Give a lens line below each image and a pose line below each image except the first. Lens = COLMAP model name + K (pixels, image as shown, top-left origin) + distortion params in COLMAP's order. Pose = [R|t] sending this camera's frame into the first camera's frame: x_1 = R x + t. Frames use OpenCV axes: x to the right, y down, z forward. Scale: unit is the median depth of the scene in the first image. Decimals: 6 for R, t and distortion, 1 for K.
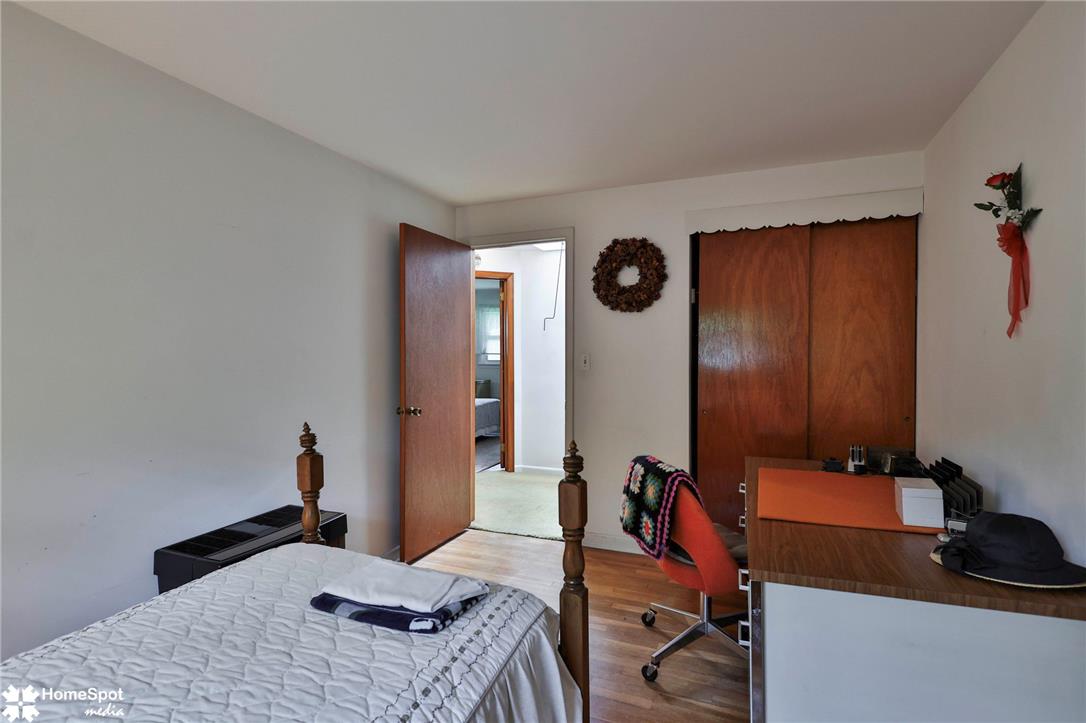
lens RADIAL K [[578.0, 0, 546.2], [0, 578.0, 341.5], [0, 0, 1]] dist [0.000951, 0.001095]
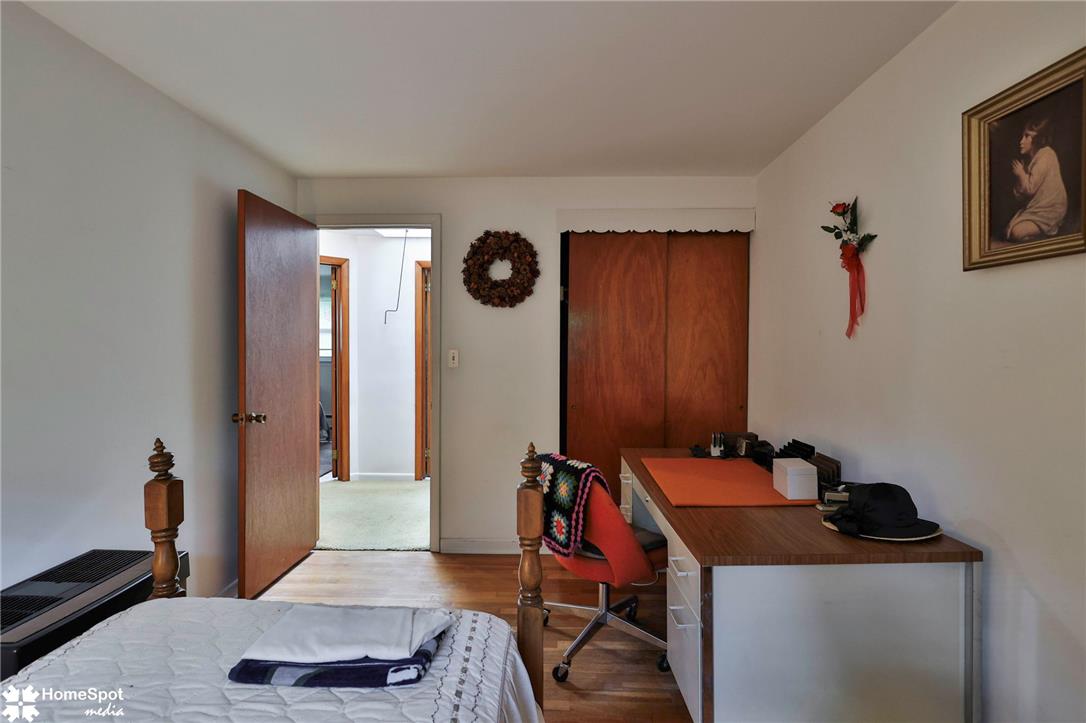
lens RADIAL K [[578.0, 0, 546.2], [0, 578.0, 341.5], [0, 0, 1]] dist [0.000951, 0.001095]
pose [[0.924158, 0.010651, 0.381862, -0.213378], [-0.013240, 0.999904, 0.004154, 0.002775], [-0.381781, -0.008895, 0.924210, 0.096669]]
